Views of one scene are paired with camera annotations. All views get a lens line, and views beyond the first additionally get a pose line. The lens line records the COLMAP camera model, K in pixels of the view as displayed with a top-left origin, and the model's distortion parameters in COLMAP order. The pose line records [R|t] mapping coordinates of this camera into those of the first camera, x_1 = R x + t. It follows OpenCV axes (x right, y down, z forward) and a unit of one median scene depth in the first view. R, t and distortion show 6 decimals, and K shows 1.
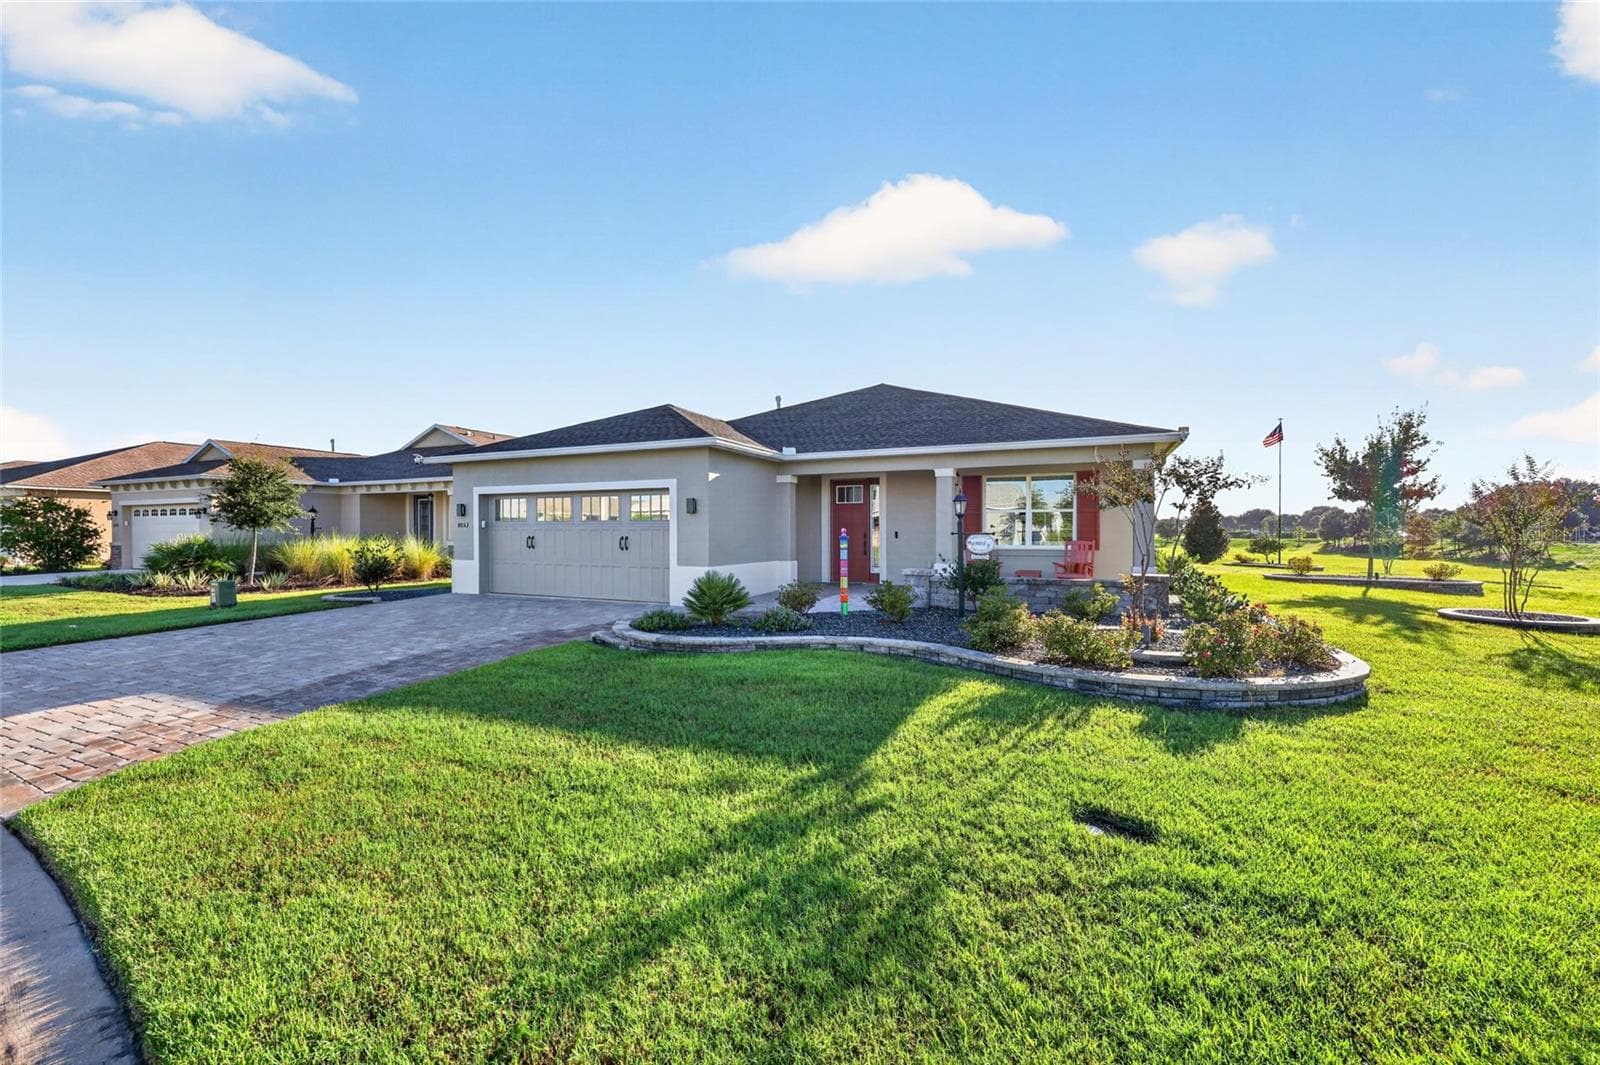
lens RADIAL K [[641.2, 0, 800.0], [0, 641.2, 532.5], [0, 0, 1]] dist [0.001310, -0.000011]
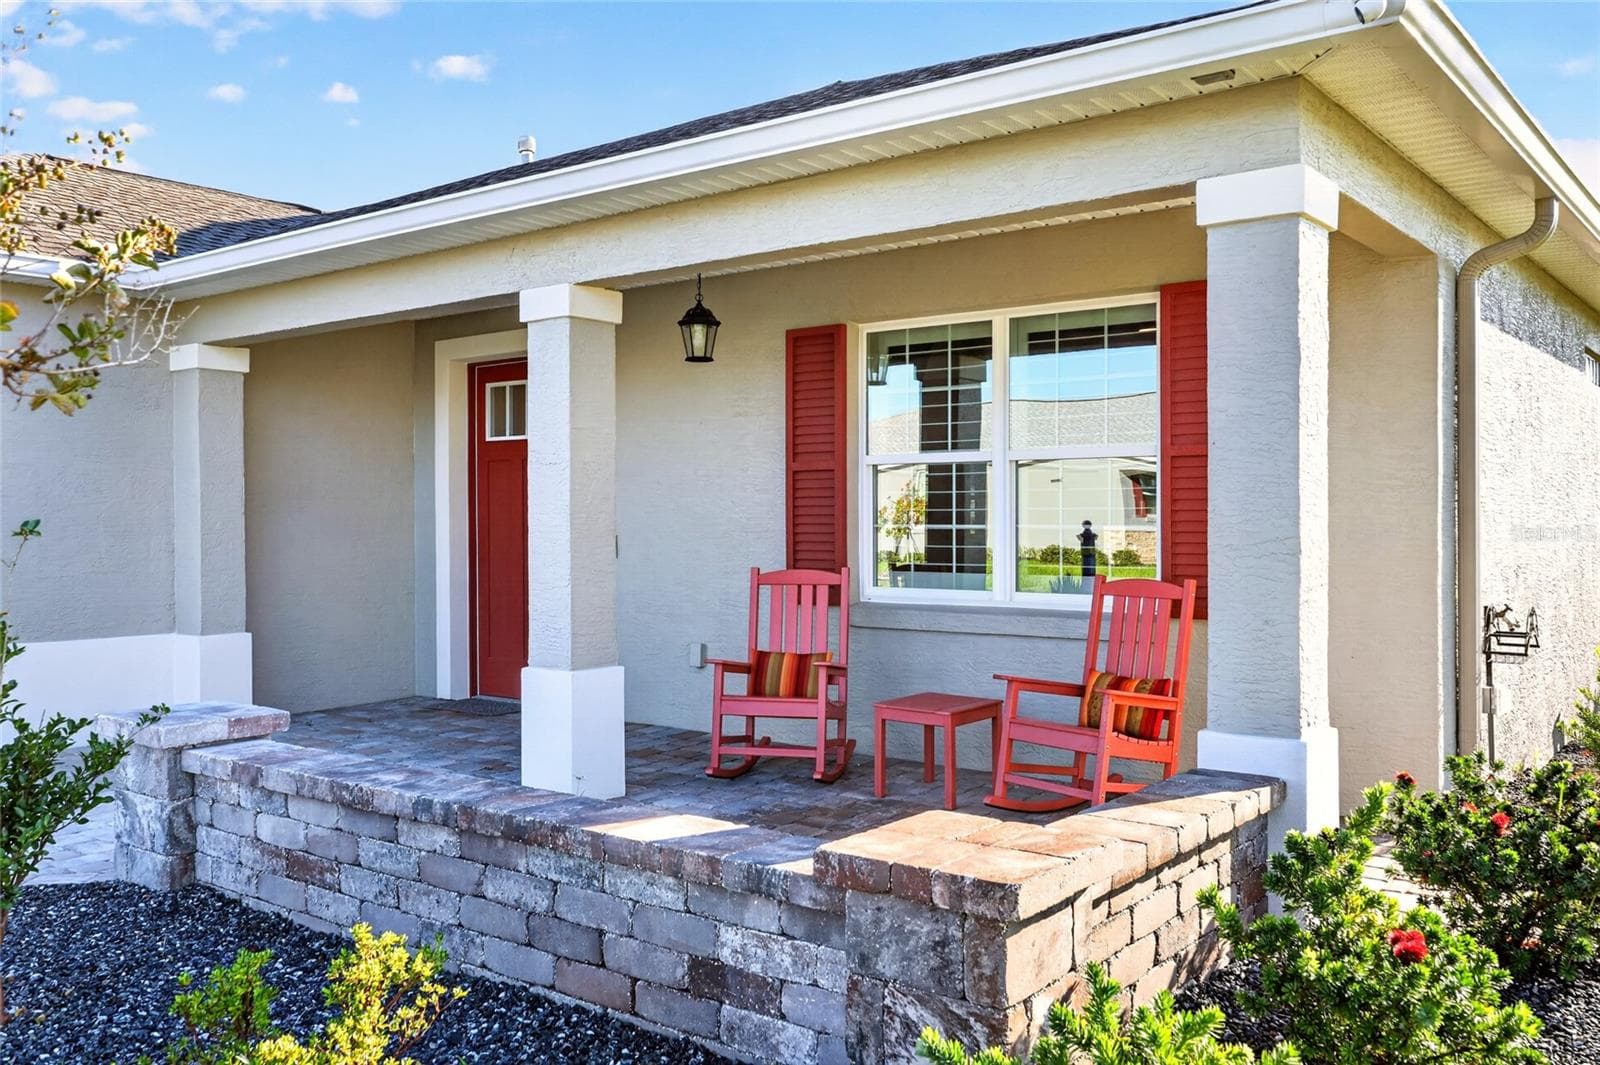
lens RADIAL K [[1330.3, 0, 803.9], [0, 1330.3, 518.0], [0, 0, 1]] dist [0.004930, 0.000639]
pose [[0.973578, -0.004364, -0.228315, 0.407093], [0.005418, 0.999977, 0.003987, -0.011974], [0.228292, -0.005118, 0.973579, 0.460874]]
